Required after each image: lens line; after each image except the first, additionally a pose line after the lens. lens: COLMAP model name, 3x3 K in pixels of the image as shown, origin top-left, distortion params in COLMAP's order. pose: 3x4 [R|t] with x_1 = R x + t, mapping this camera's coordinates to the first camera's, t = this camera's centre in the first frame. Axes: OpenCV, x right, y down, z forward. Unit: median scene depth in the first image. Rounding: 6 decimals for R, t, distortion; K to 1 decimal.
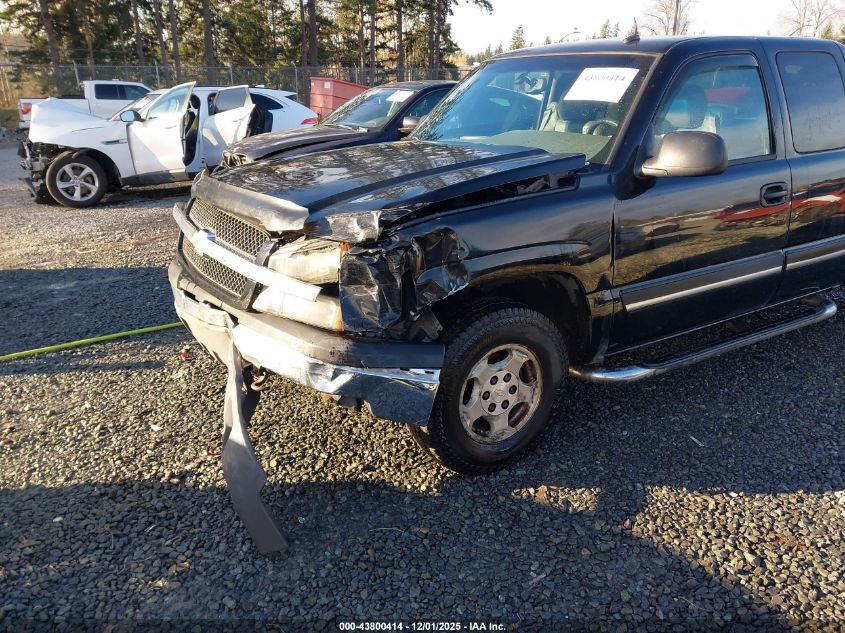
lens RADIAL K [[668.6, 0, 422.5], [0, 668.6, 316.5], [0, 0, 1]] dist [0.005564, 0.001951]
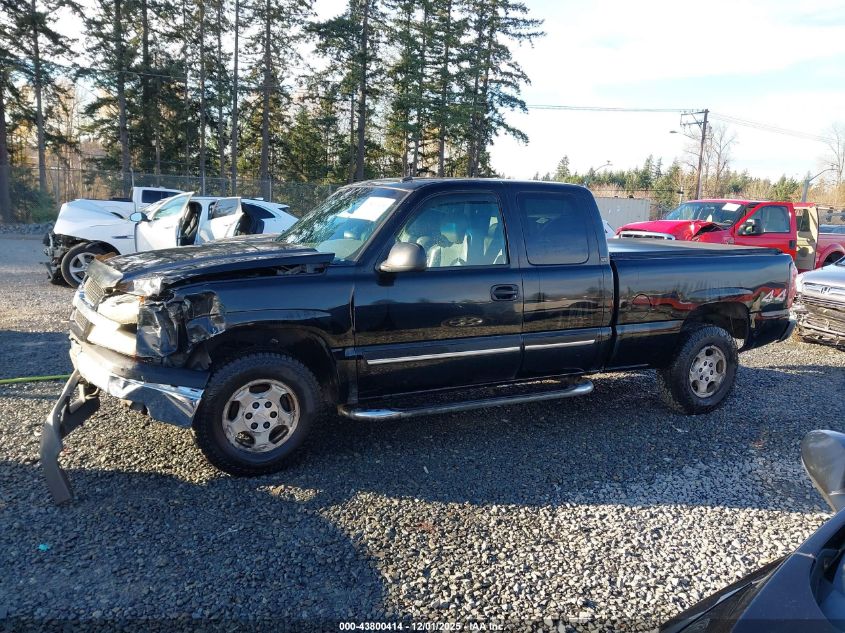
lens RADIAL K [[660.0, 0, 422.5], [0, 660.0, 316.5], [0, 0, 1]] dist [0.040715, -0.115139]
pose [[0.996616, 0.061101, -0.054982, 0.139405], [-0.069355, 0.984098, -0.163525, 0.030961], [0.044116, 0.166785, 0.985006, -0.101116]]
